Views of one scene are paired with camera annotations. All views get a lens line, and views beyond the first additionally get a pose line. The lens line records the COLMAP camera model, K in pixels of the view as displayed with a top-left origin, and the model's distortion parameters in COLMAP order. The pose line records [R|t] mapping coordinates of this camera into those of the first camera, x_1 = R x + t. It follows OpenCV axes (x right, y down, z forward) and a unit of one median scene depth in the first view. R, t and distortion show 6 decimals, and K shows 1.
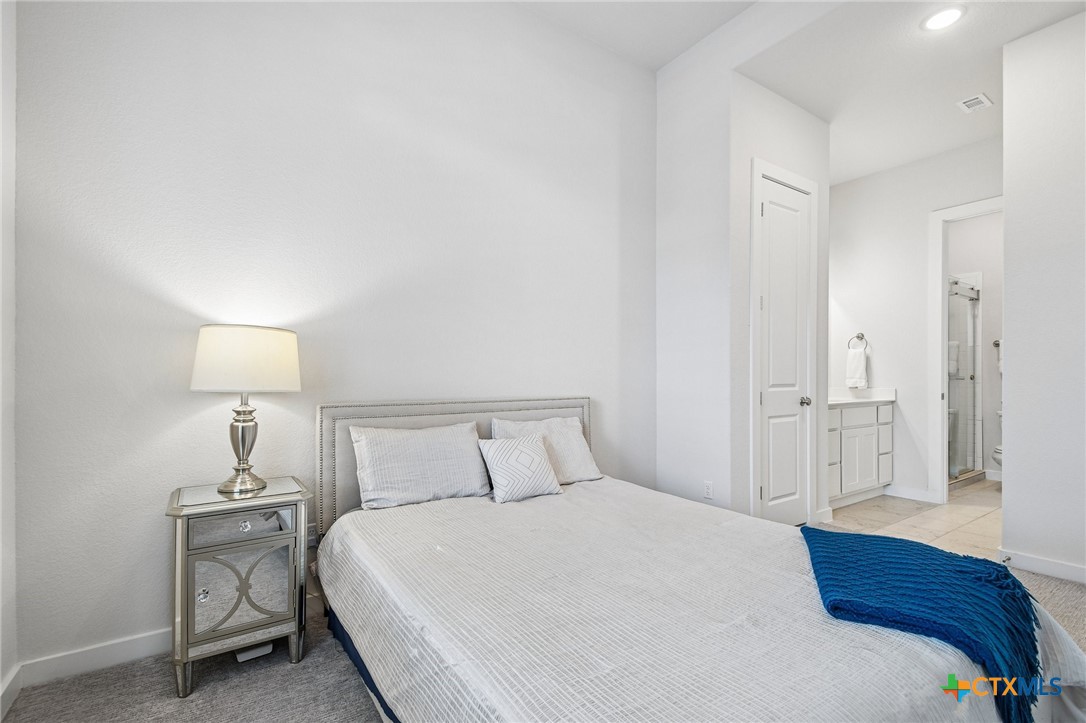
lens RADIAL K [[475.5, 0, 534.0], [0, 475.5, 378.7], [0, 0, 1]] dist [0.022371, -0.013777]
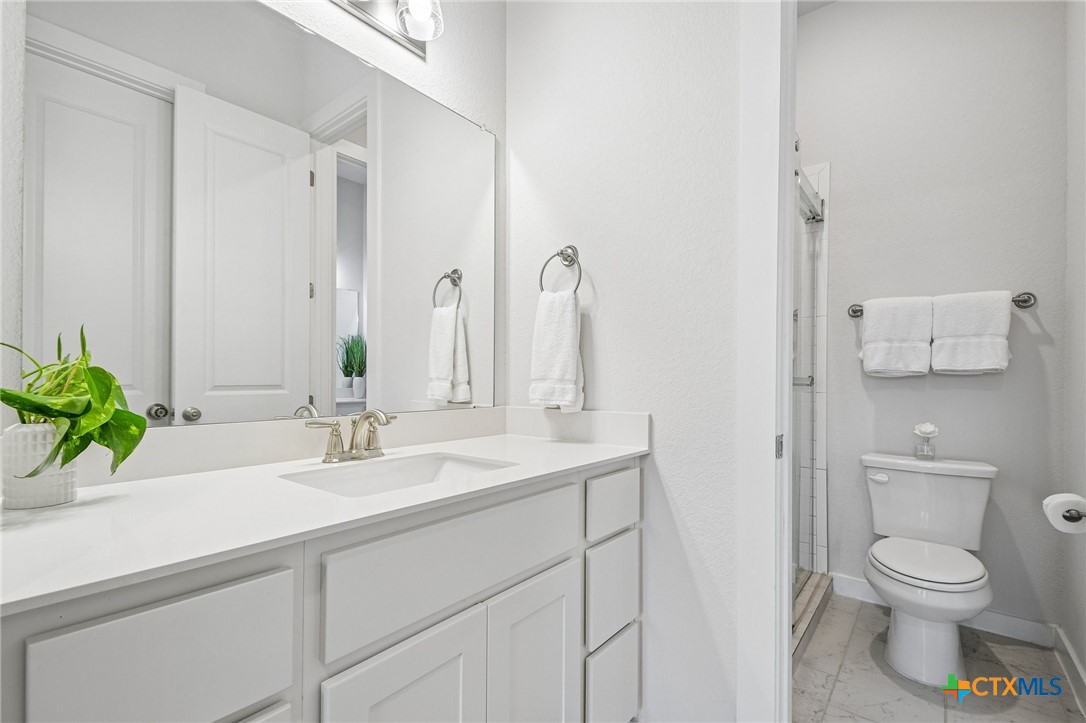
lens RADIAL K [[475.5, 0, 534.0], [0, 475.5, 378.7], [0, 0, 1]] dist [0.022371, -0.013777]
pose [[0.956068, 0.010885, 0.292944, 0.572190], [-0.010967, 0.999939, -0.001360, -0.001234], [-0.292941, -0.001912, 0.956129, 0.702154]]
